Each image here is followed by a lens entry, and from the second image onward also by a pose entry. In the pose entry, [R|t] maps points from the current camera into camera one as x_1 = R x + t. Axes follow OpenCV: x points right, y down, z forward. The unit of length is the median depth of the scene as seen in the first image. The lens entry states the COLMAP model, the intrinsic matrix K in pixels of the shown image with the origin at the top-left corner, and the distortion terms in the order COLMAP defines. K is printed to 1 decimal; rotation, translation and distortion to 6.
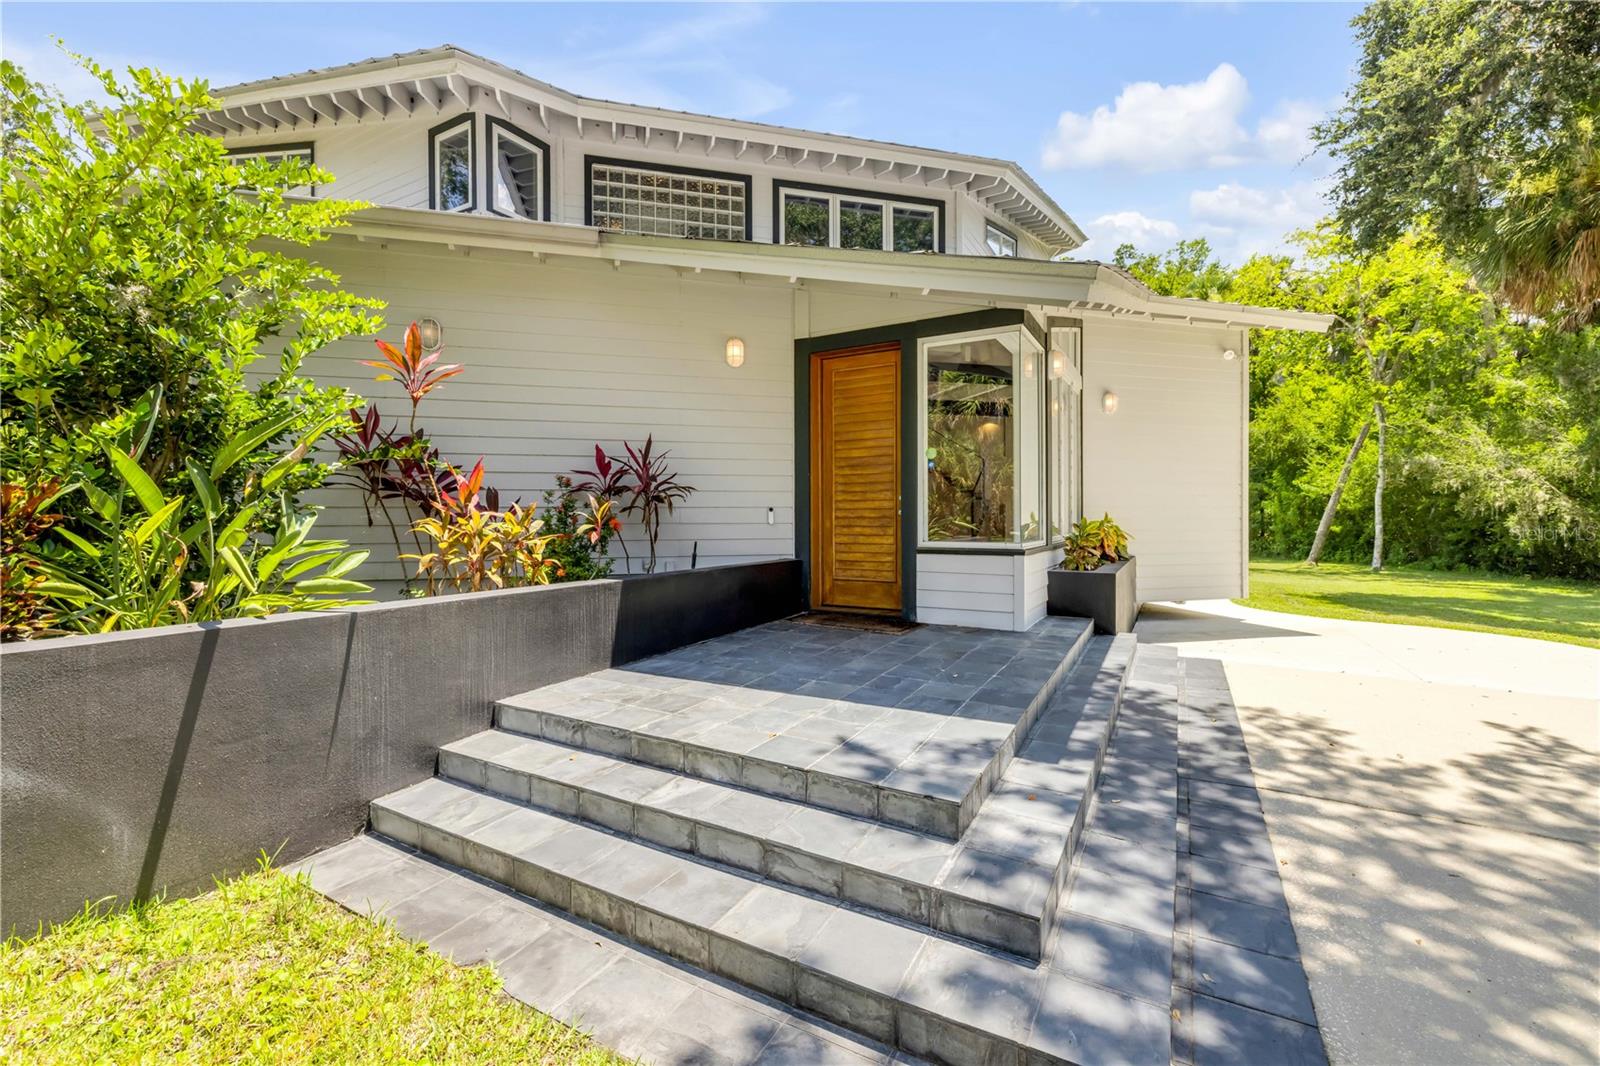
lens RADIAL K [[673.6, 0, 793.6], [0, 673.6, 520.5], [0, 0, 1]] dist [-0.003996, -0.000755]
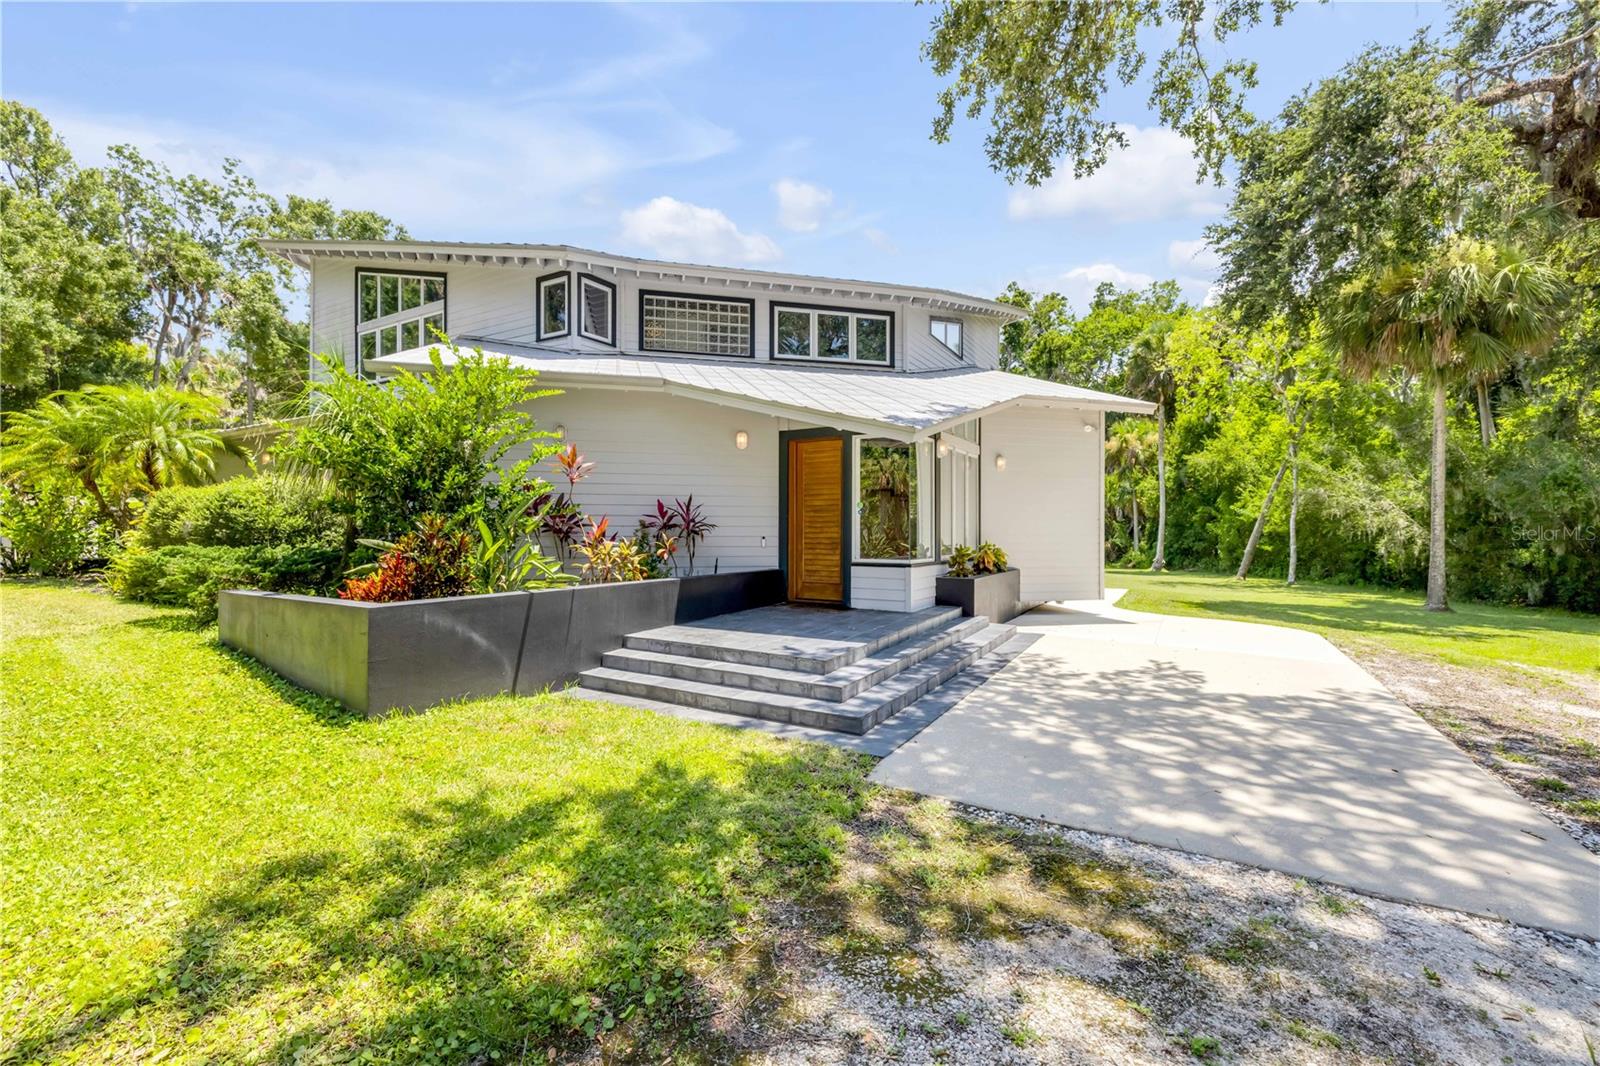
lens RADIAL K [[672.4, 0, 796.9], [0, 672.4, 527.6], [0, 0, 1]] dist [-0.001270, -0.000639]
pose [[0.999959, 0.006112, -0.006618, 0.041182], [-0.006176, 0.999934, -0.009699, -0.018728], [0.006558, 0.009739, 0.999931, -0.437304]]
